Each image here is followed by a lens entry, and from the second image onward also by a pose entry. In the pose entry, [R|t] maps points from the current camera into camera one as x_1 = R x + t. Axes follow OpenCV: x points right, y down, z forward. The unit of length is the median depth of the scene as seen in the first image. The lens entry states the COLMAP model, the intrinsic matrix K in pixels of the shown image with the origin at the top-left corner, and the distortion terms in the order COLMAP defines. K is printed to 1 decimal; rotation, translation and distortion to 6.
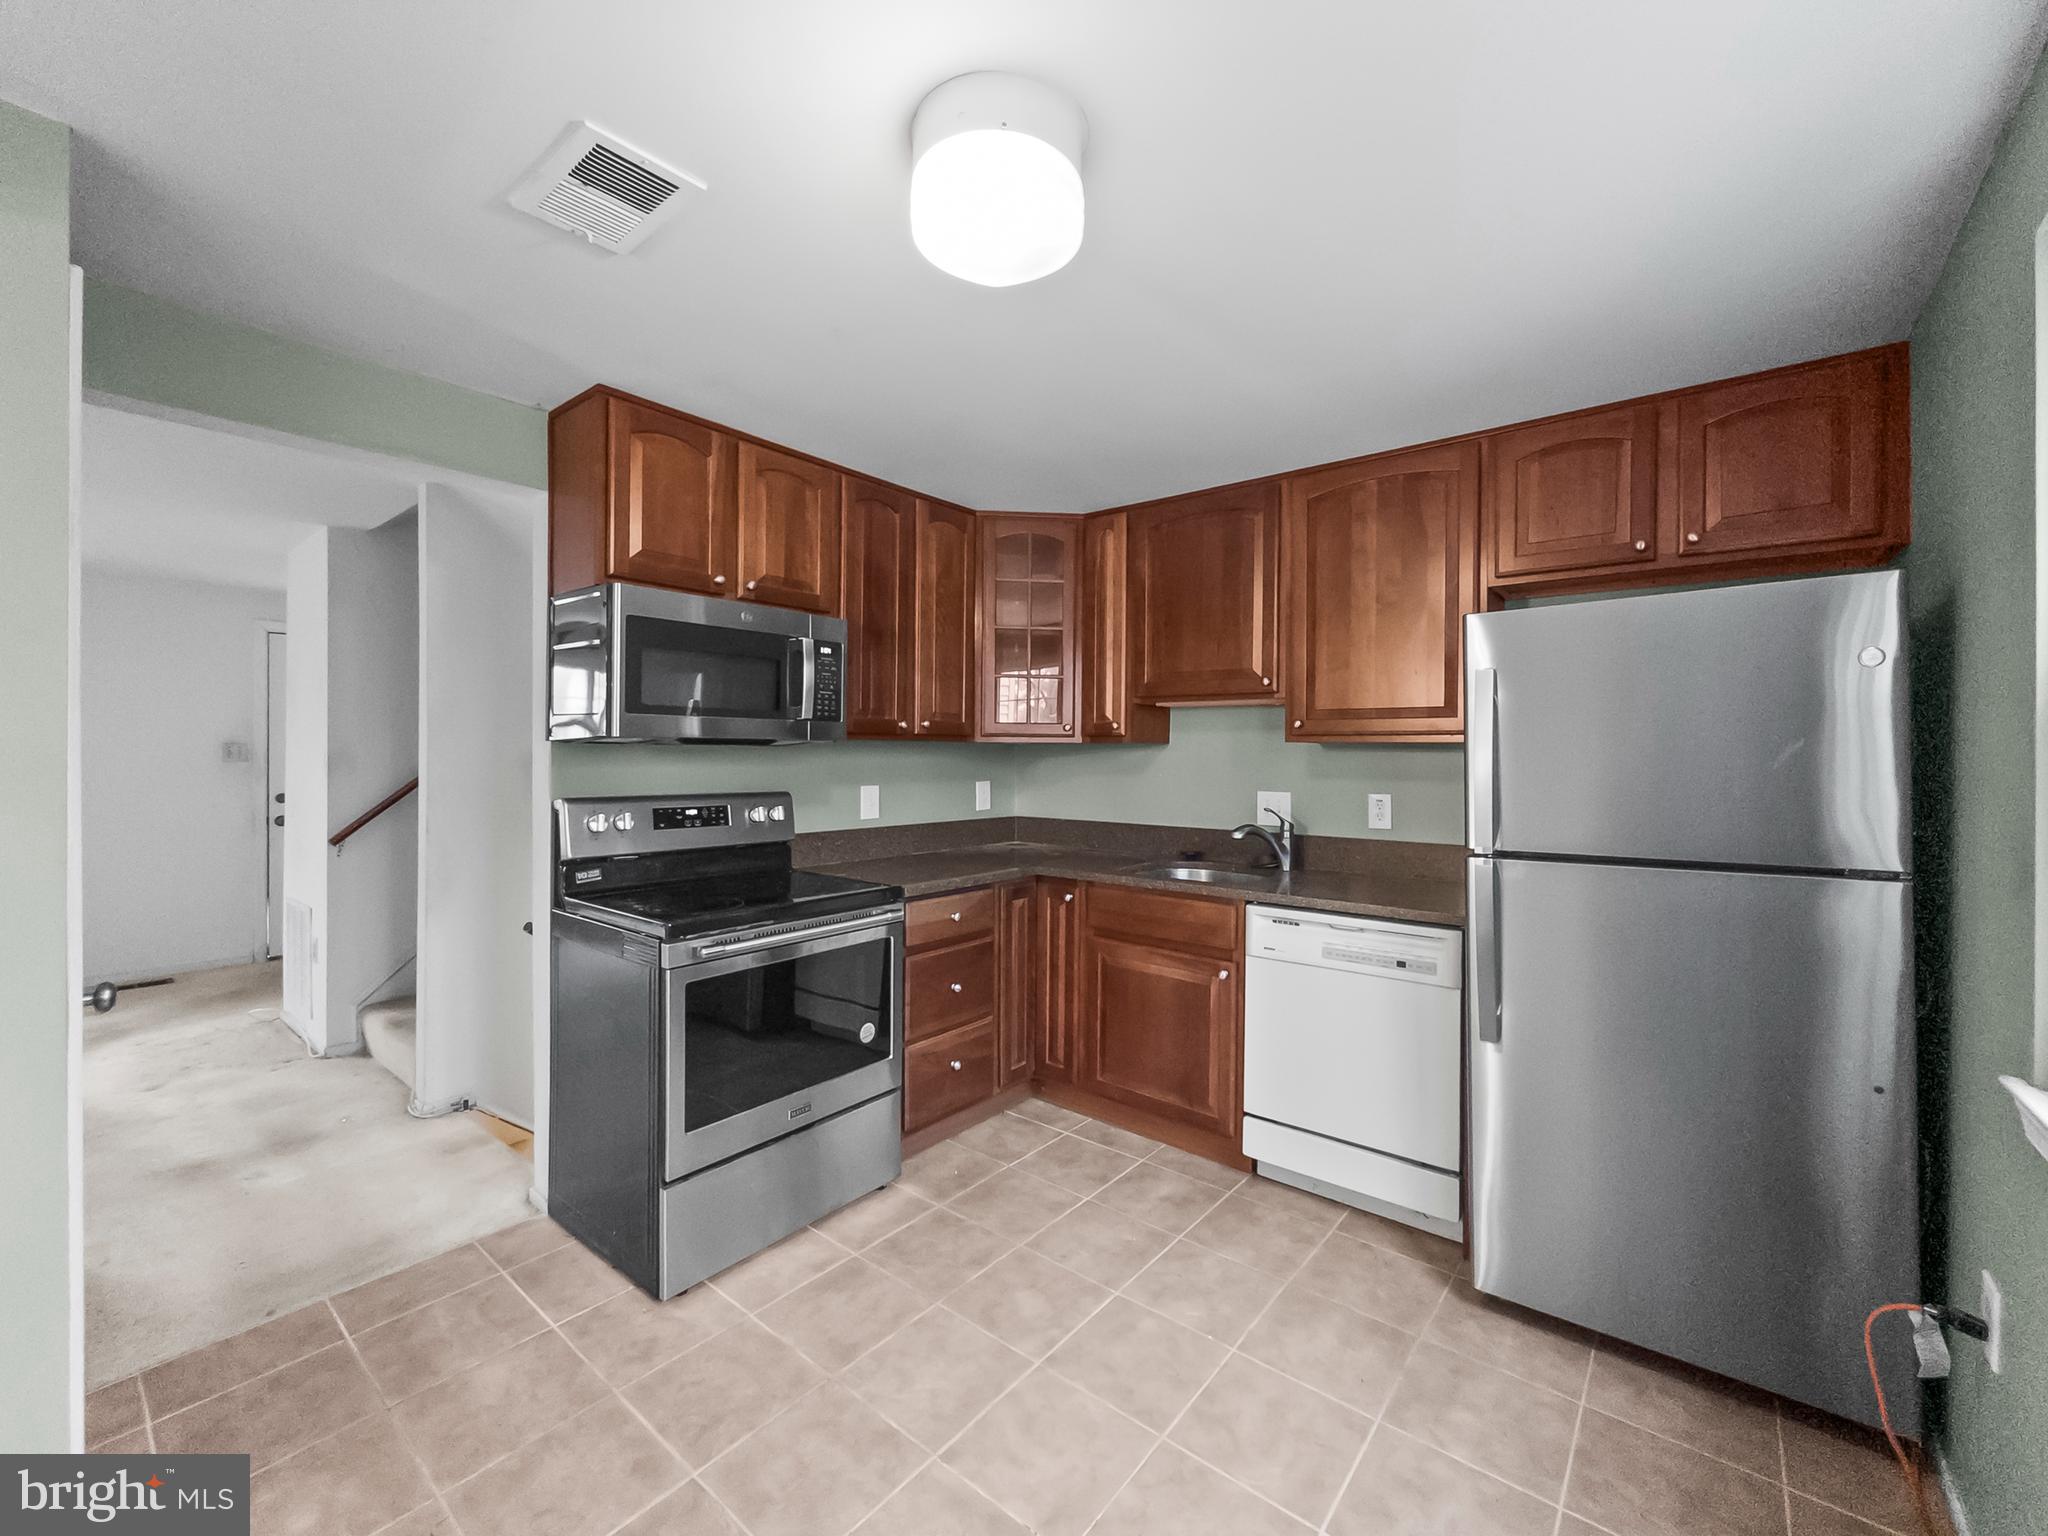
lens RADIAL K [[833.3, 0, 1024.0], [0, 833.3, 768.0], [0, 0, 1]] dist [0.000687, -0.000251]
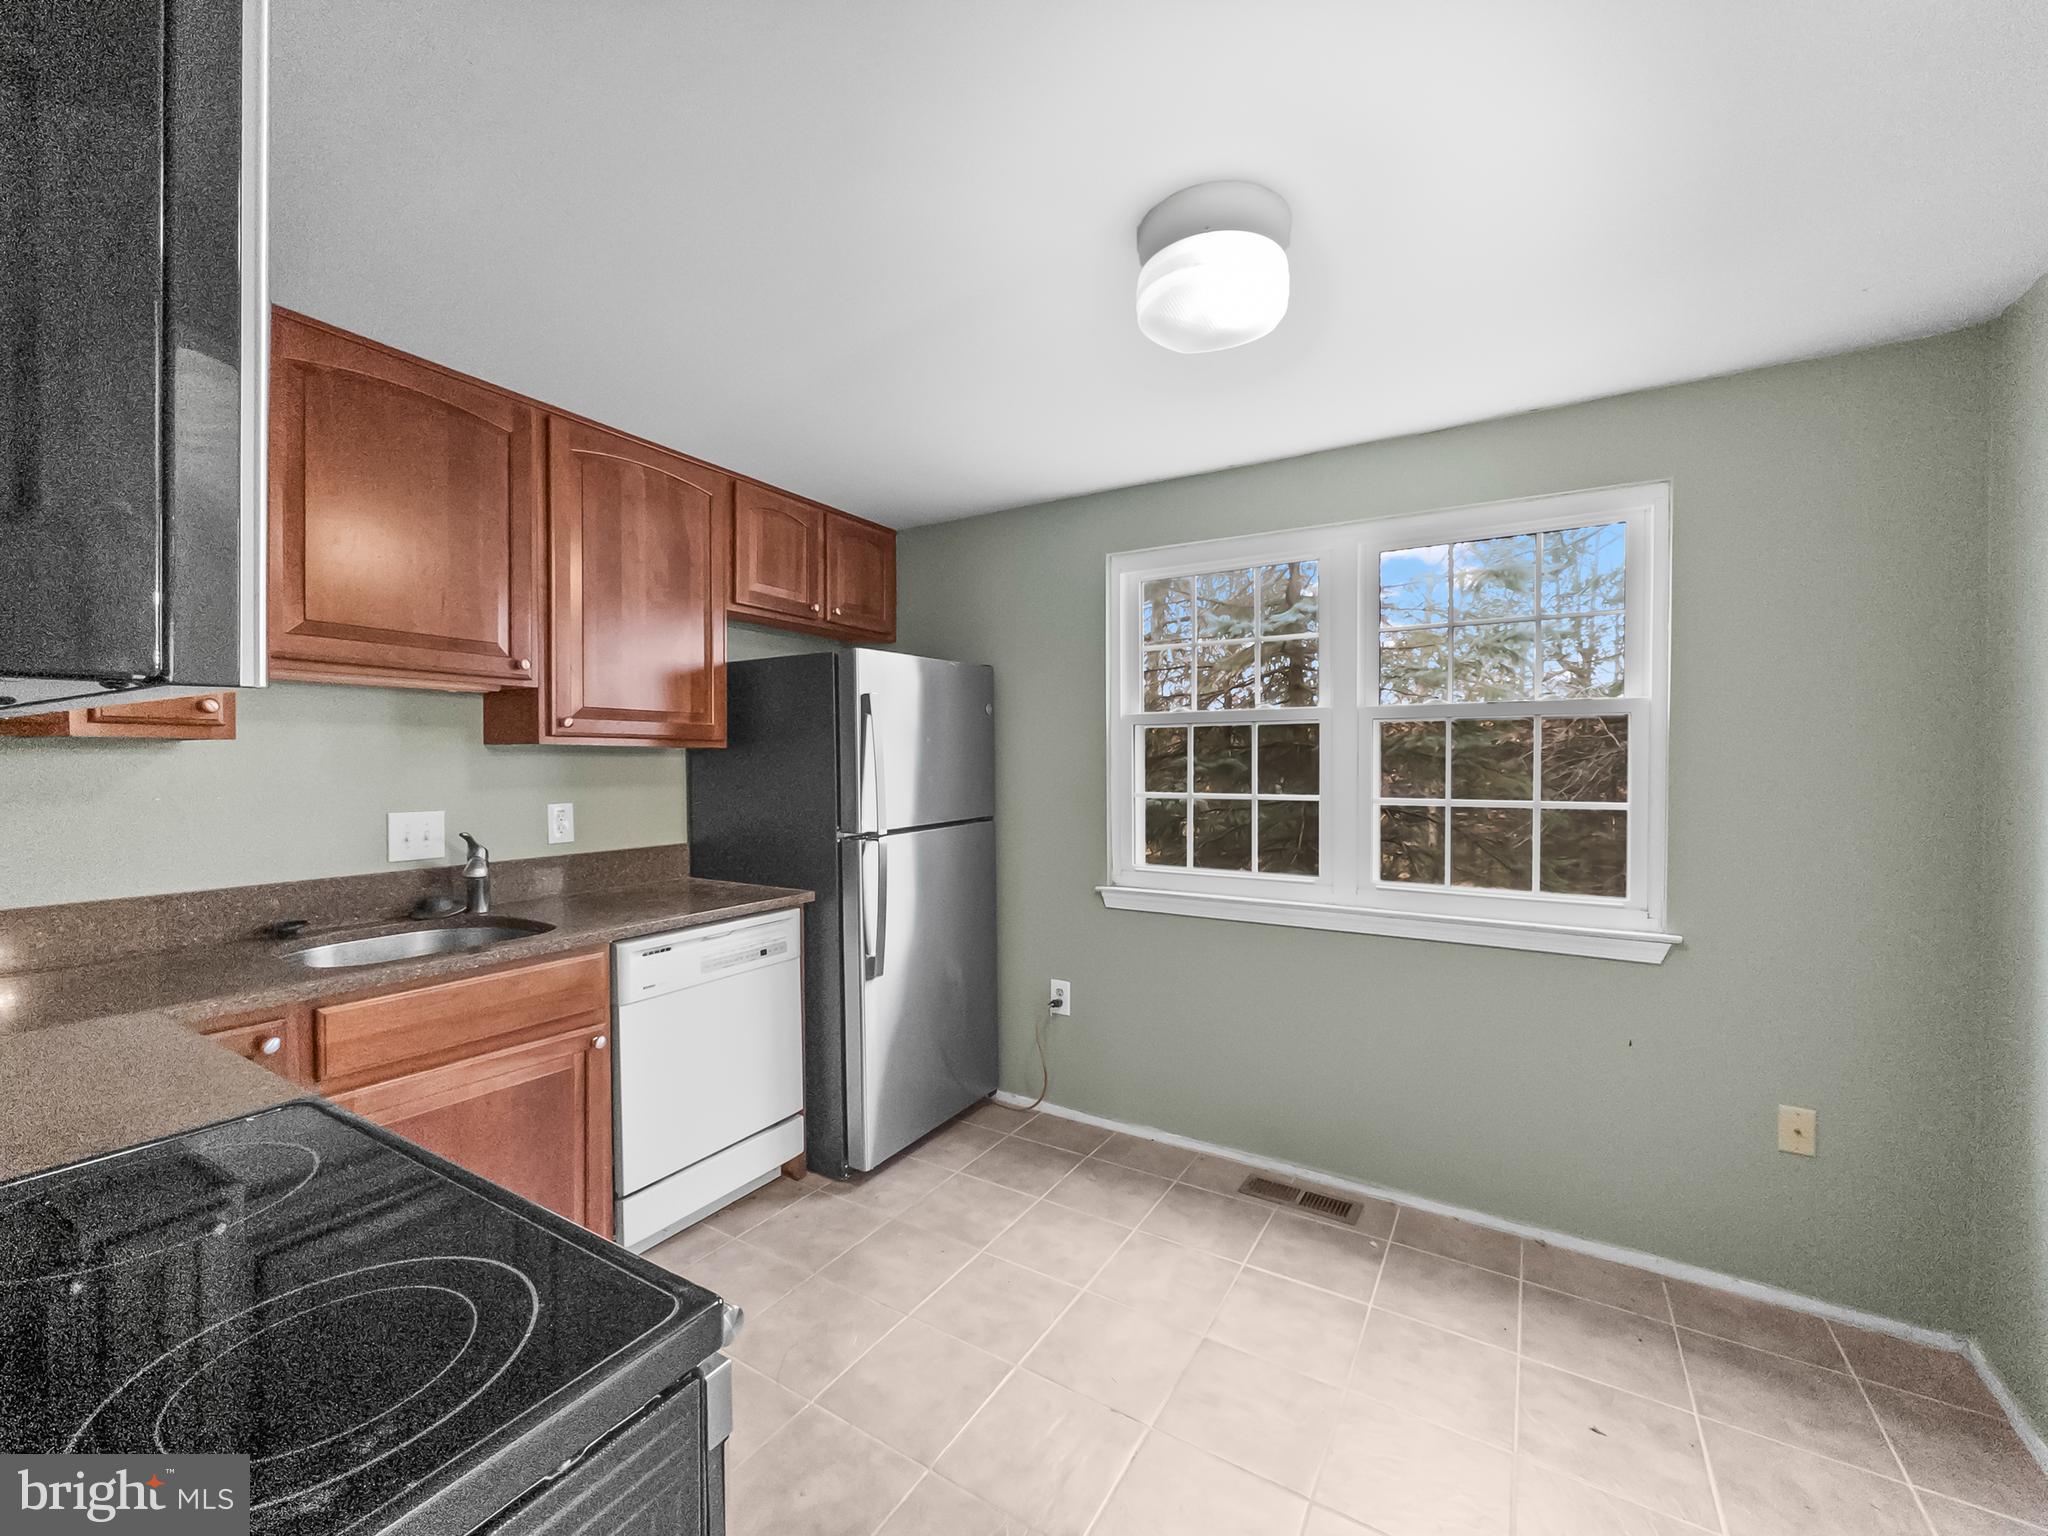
lens RADIAL K [[833.3, 0, 1024.0], [0, 833.3, 768.0], [0, 0, 1]] dist [0.000687, -0.000251]
pose [[-0.126591, -0.020523, 0.991743, -0.632421], [0.014343, 0.999644, 0.022517, -0.024127], [-0.991851, 0.017075, -0.126252, 0.753131]]
